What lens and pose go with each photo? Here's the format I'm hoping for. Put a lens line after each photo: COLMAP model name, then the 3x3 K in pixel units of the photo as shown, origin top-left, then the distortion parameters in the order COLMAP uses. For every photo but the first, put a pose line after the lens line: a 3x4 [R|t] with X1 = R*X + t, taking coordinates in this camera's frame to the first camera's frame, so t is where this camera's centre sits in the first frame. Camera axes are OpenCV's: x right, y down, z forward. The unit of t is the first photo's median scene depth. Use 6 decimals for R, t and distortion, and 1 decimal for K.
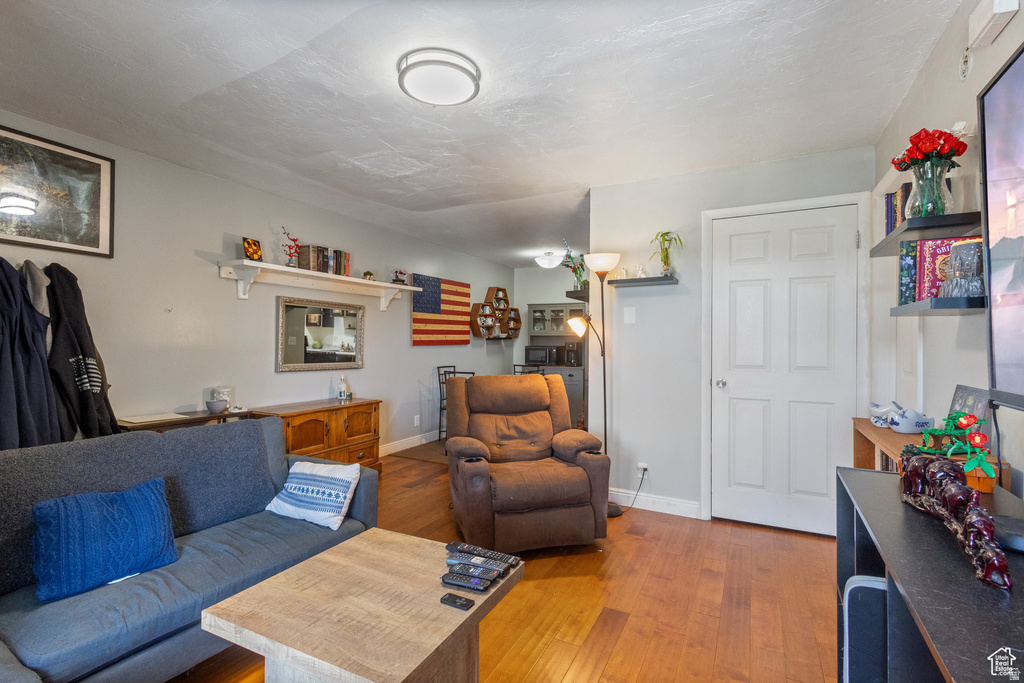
lens RADIAL K [[473.4, 0, 515.1], [0, 473.4, 342.7], [0, 0, 1]] dist [0.007641, -0.001567]
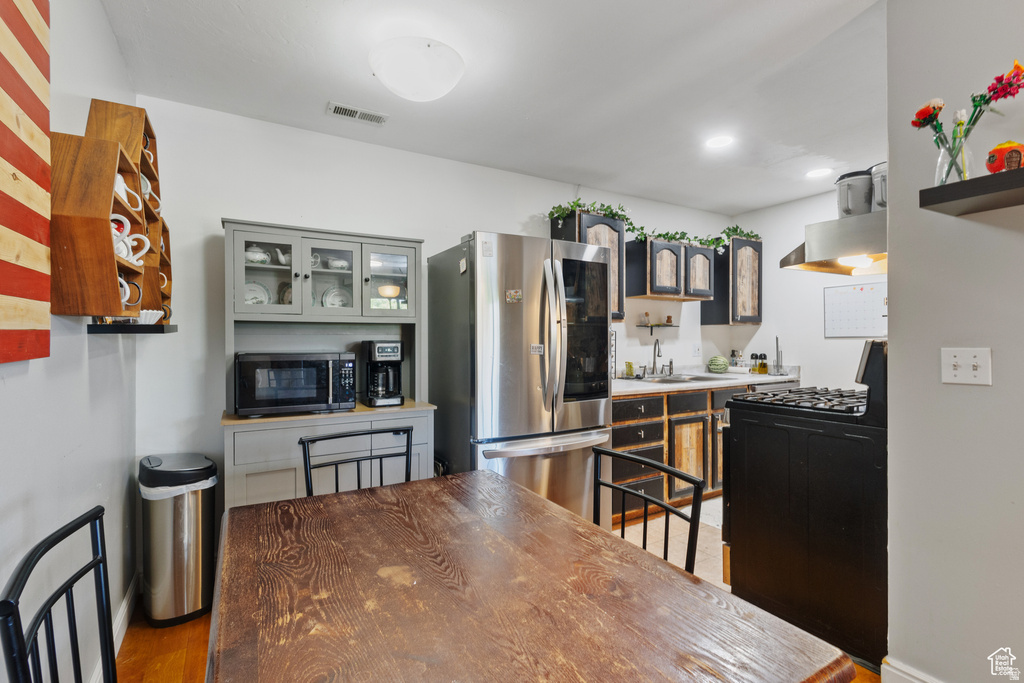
lens RADIAL K [[473.4, 0, 511.3], [0, 473.4, 339.2], [0, 0, 1]] dist [0.007641, -0.001567]
pose [[0.546318, -0.005367, 0.837560, -0.141895], [0.007584, 0.999970, 0.001462, -0.002173], [-0.837543, 0.005553, 0.546343, 0.739072]]
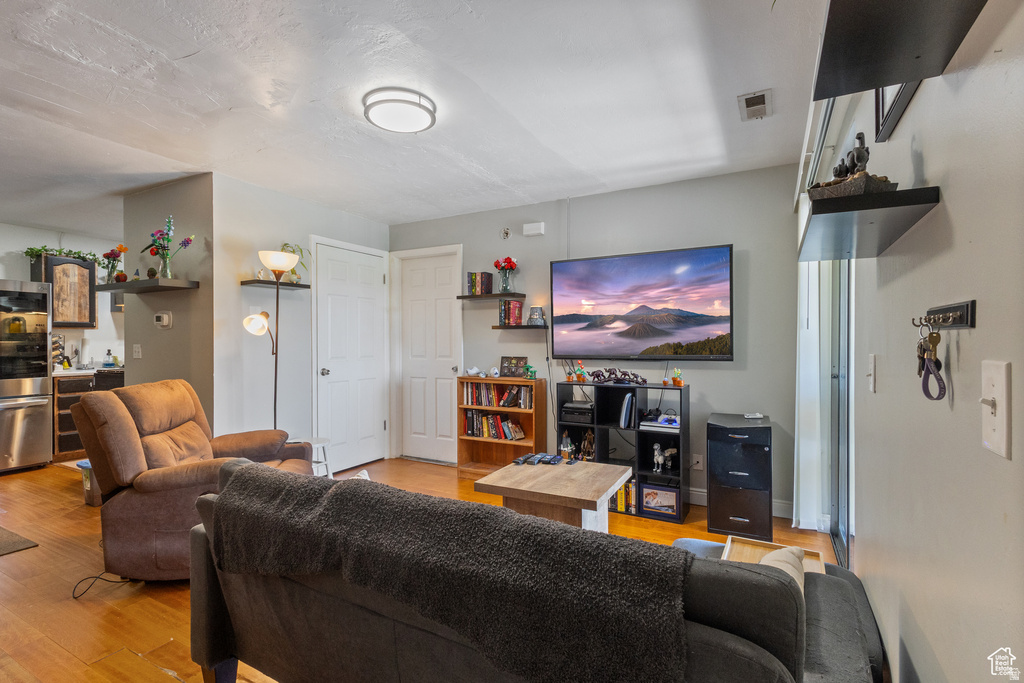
lens RADIAL K [[473.4, 0, 513.9], [0, 473.4, 347.3], [0, 0, 1]] dist [0.007641, -0.001567]
pose [[0.022234, -0.019163, 0.999569, -0.407418], [0.002283, 0.999815, 0.019117, -0.002442], [-0.999750, 0.001857, 0.022274, 0.219103]]
